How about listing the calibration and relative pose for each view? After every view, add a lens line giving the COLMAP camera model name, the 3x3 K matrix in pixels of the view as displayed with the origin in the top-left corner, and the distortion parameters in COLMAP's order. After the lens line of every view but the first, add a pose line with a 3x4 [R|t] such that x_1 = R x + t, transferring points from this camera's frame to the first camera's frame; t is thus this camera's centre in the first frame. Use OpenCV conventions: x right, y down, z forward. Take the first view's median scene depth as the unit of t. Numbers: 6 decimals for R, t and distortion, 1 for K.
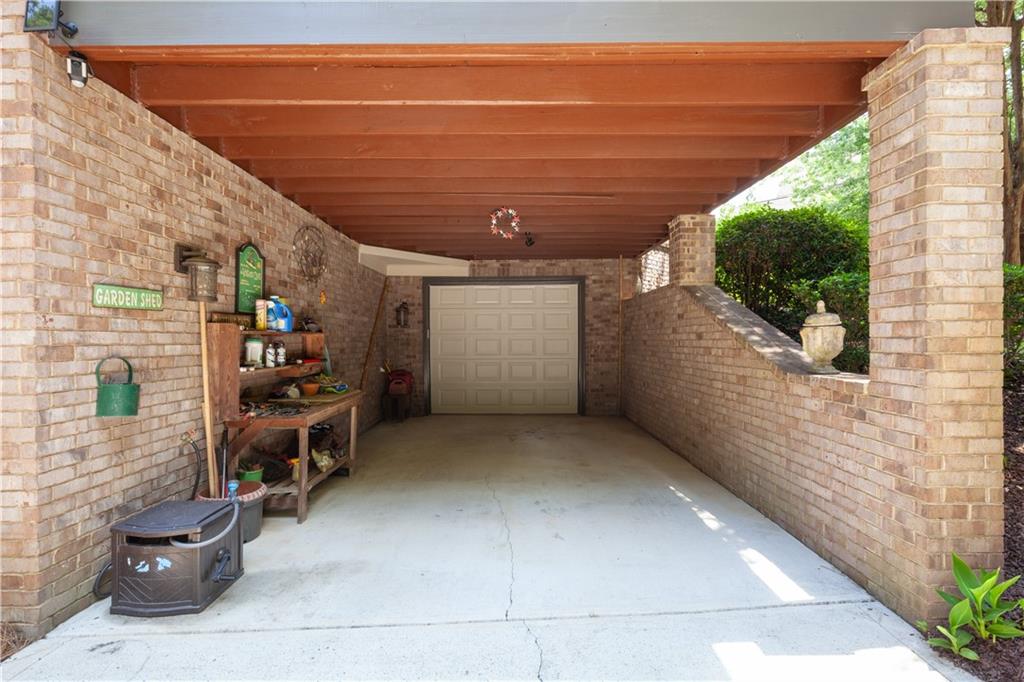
lens RADIAL K [[473.5, 0, 513.8], [0, 473.5, 349.0], [0, 0, 1]] dist [0.000739, 0.000494]
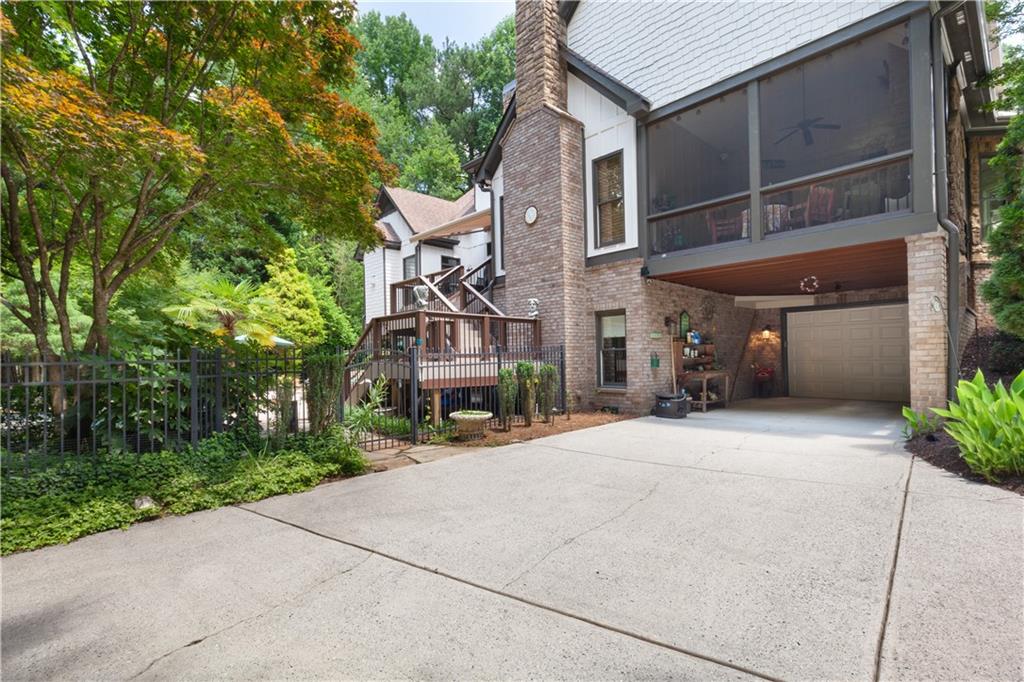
lens RADIAL K [[473.5, 0, 513.8], [0, 473.5, 349.0], [0, 0, 1]] dist [0.000739, 0.000494]
pose [[0.687802, -0.020428, -0.725611, 0.740467], [-0.003050, 0.999514, -0.031030, 0.077576], [0.725892, 0.023556, 0.687405, -1.586046]]
